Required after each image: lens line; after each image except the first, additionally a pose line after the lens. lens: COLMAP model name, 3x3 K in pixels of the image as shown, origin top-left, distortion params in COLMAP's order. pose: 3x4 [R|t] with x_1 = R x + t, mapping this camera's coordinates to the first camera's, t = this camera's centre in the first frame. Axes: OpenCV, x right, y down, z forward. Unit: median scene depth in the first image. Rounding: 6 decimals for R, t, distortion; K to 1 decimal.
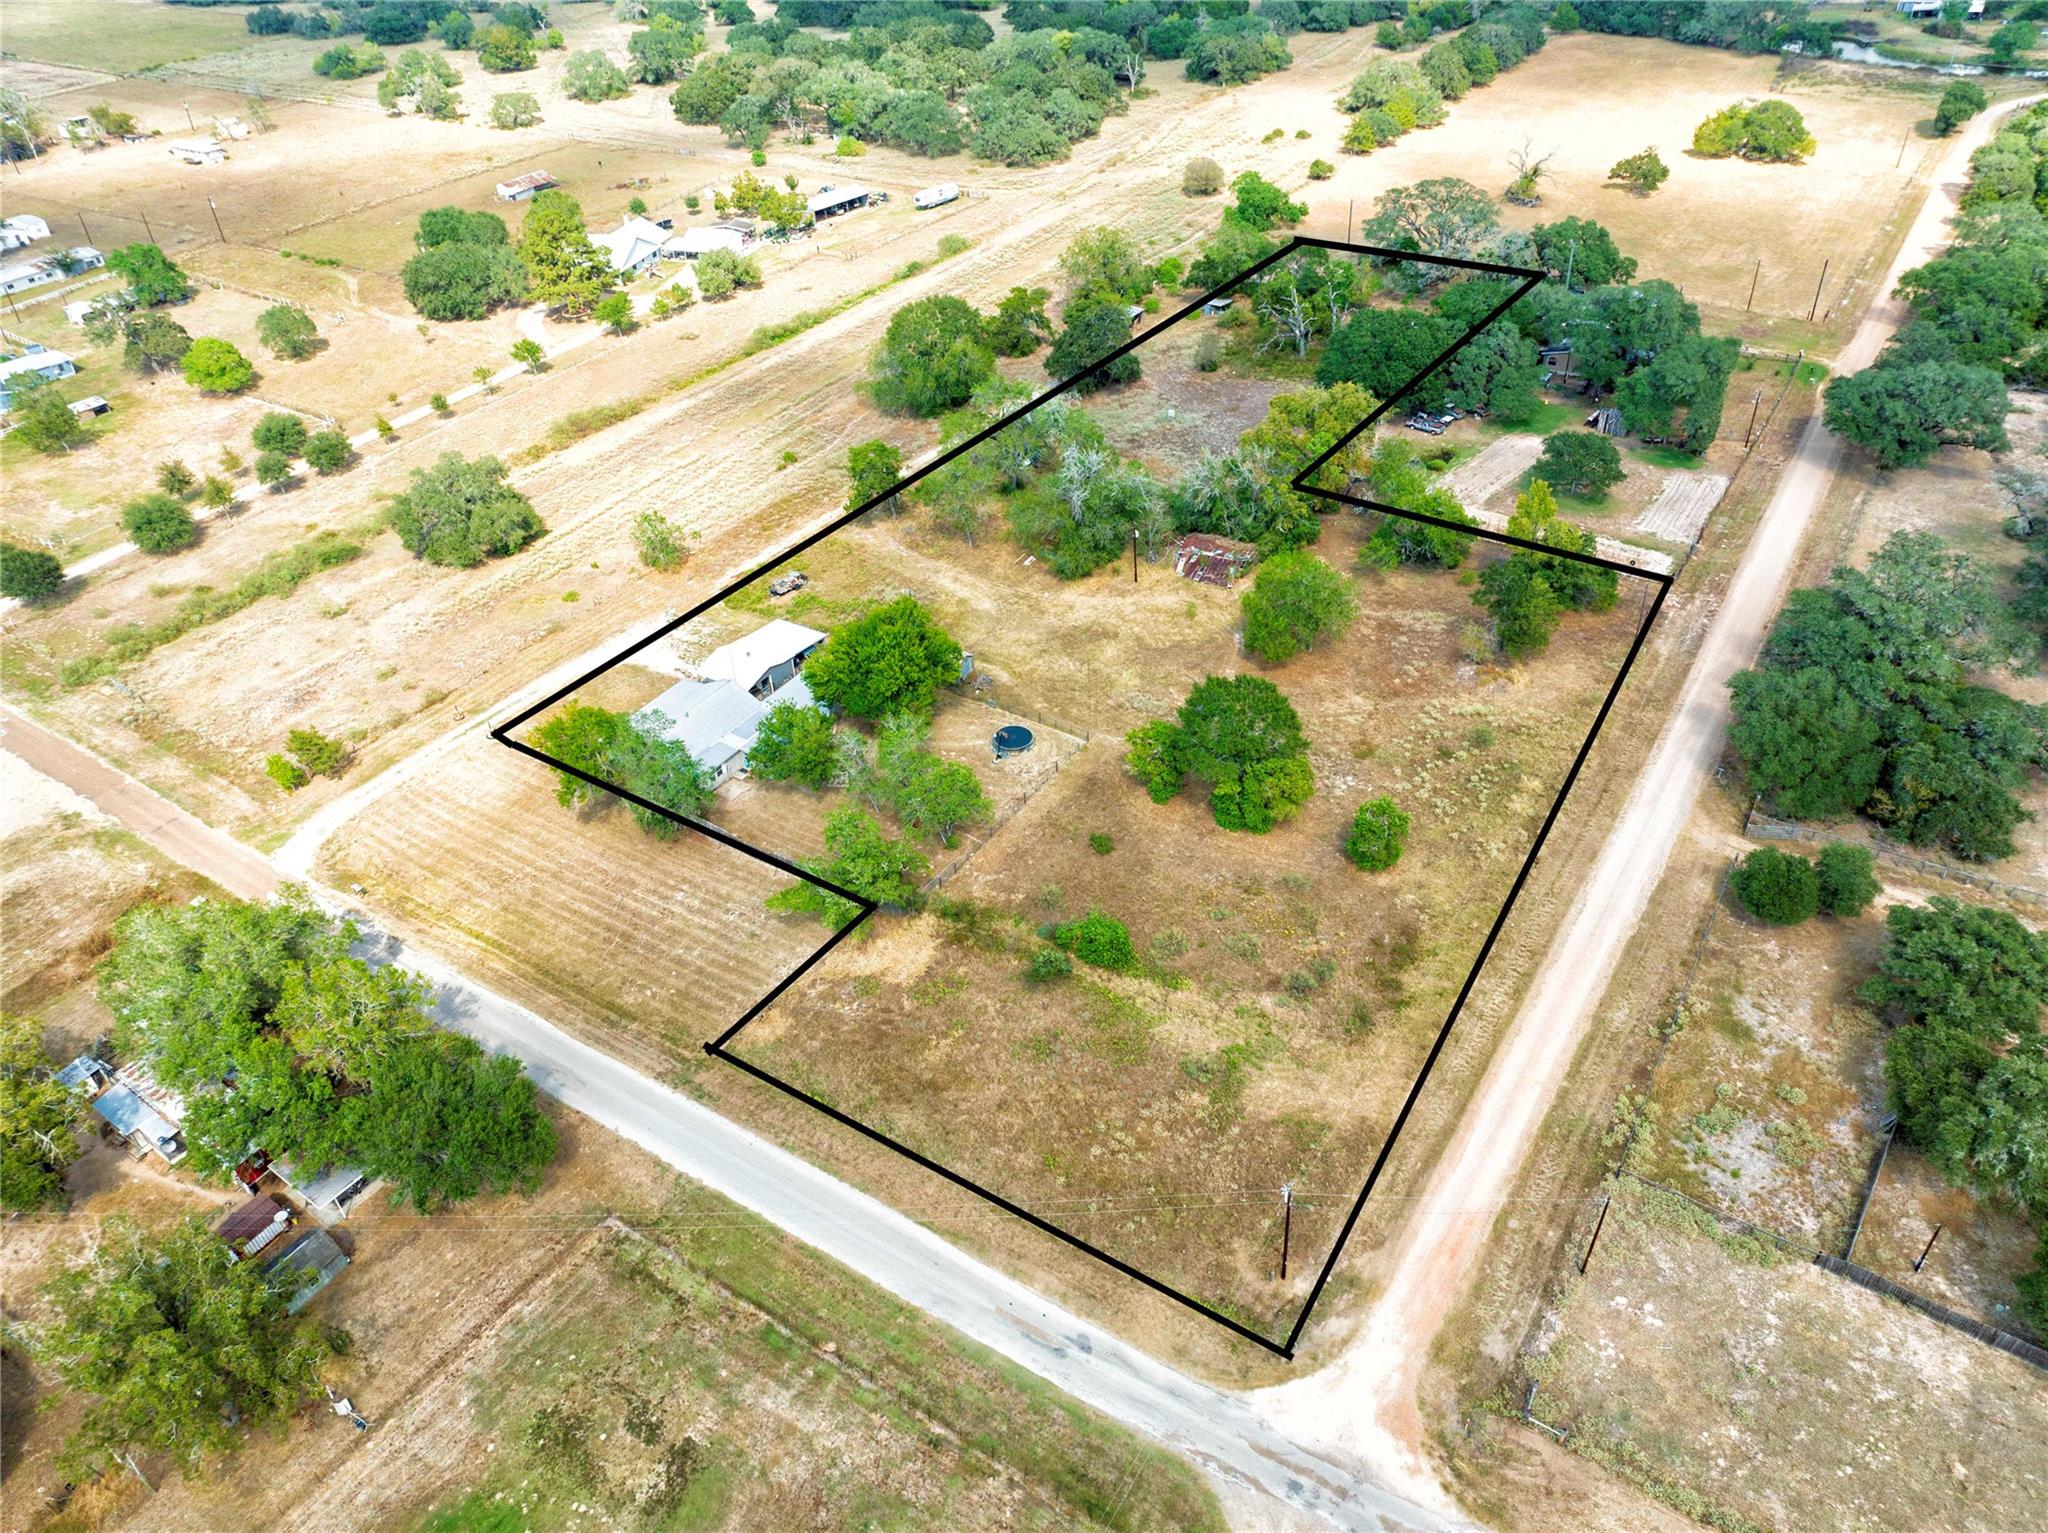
lens RADIAL K [[1468.8, 0, 1044.6], [0, 1468.8, 769.5], [0, 0, 1]] dist [-0.032499, 0.004981]
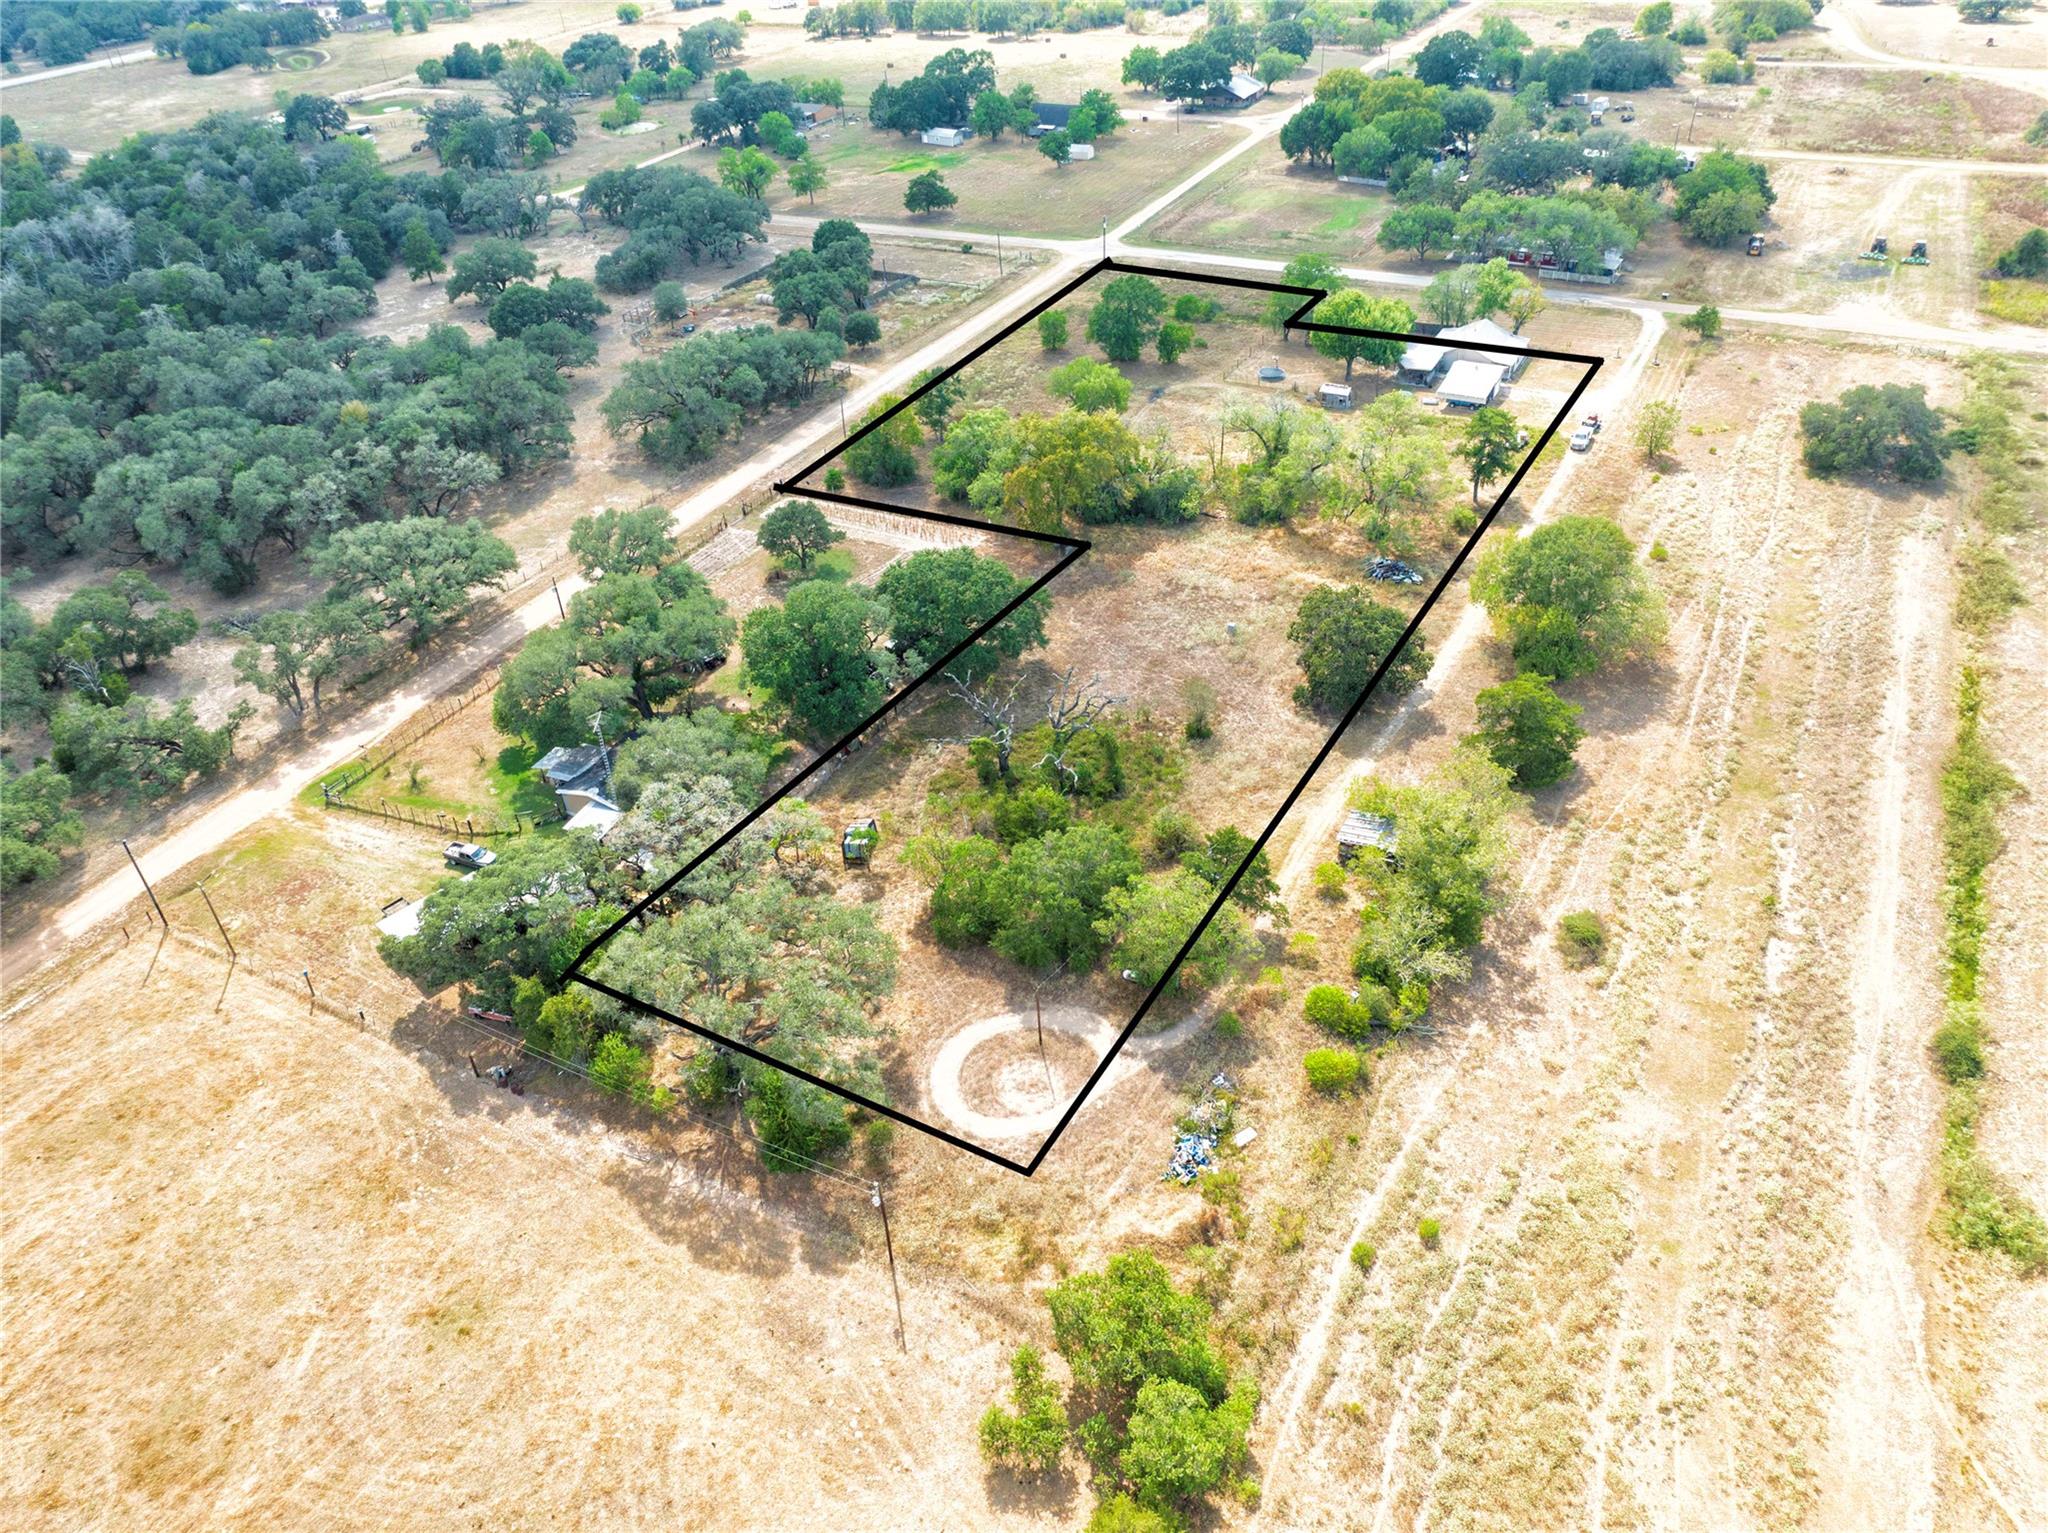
lens RADIAL K [[1468.8, 0, 1044.6], [0, 1468.8, 769.5], [0, 0, 1]] dist [-0.032499, 0.004981]
pose [[-0.994084, 0.108443, 0.006072, 0.238211], [0.039517, 0.309037, 0.950229, -1.386251], [0.101169, 0.944847, -0.311495, 1.851459]]
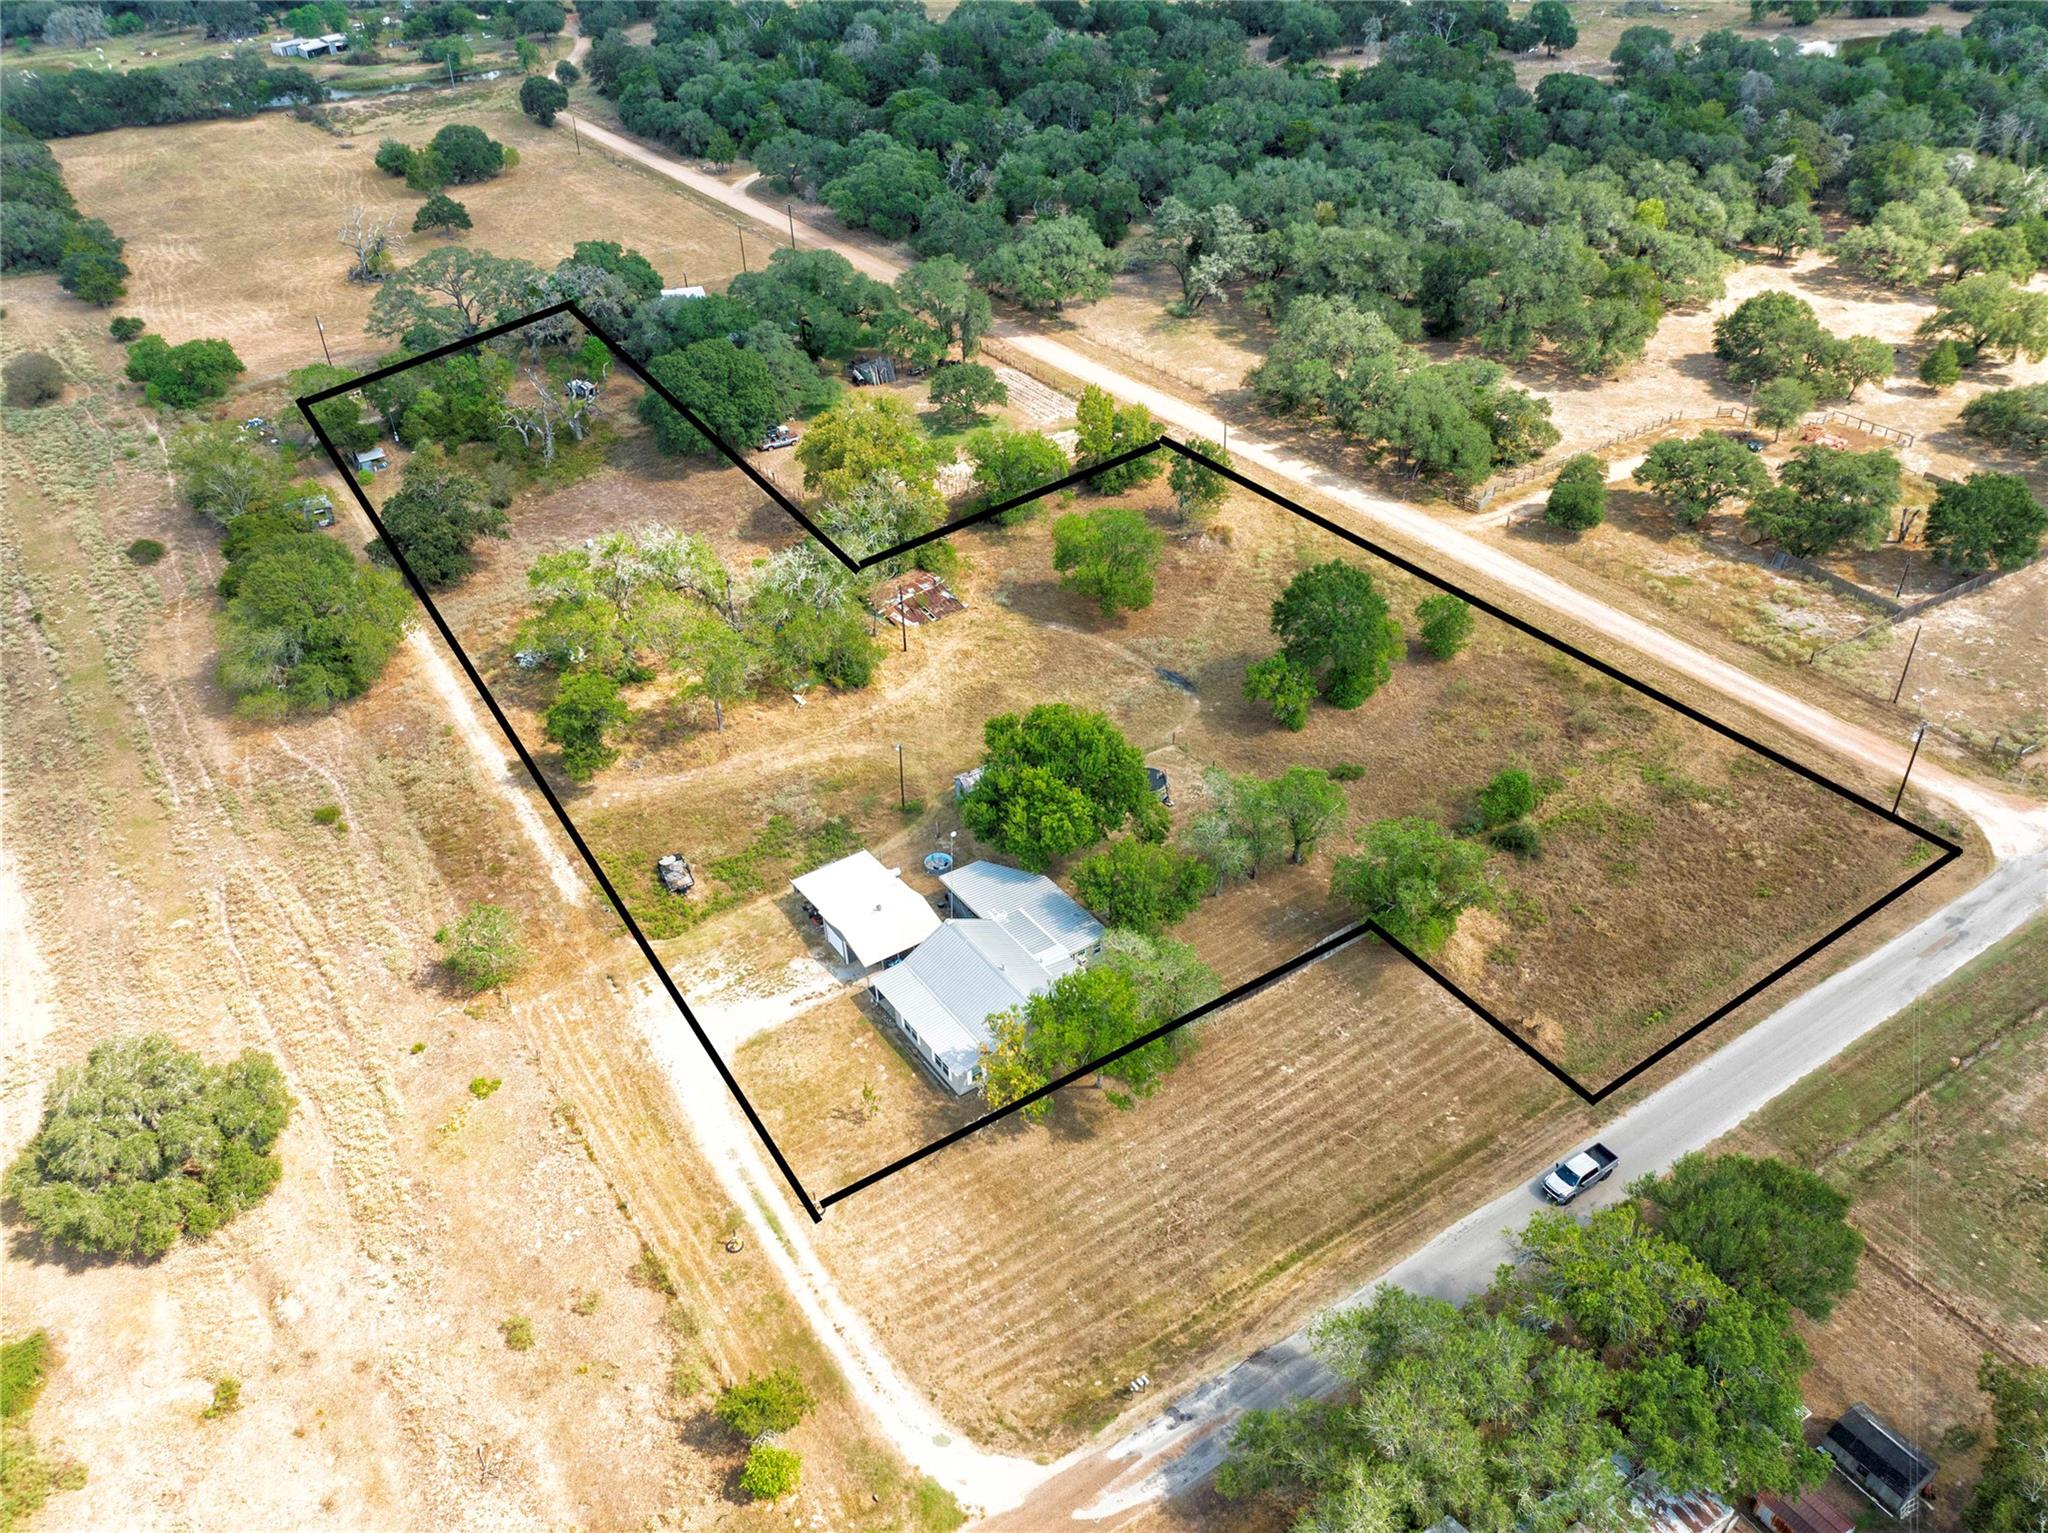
lens RADIAL K [[1468.8, 0, 1044.6], [0, 1468.8, 769.5], [0, 0, 1]] dist [-0.032499, 0.004981]
pose [[0.417064, -0.526452, 0.740882, -0.738798], [0.558733, 0.791445, 0.247854, -0.296192], [-0.716851, 0.310584, 0.624230, 0.461249]]
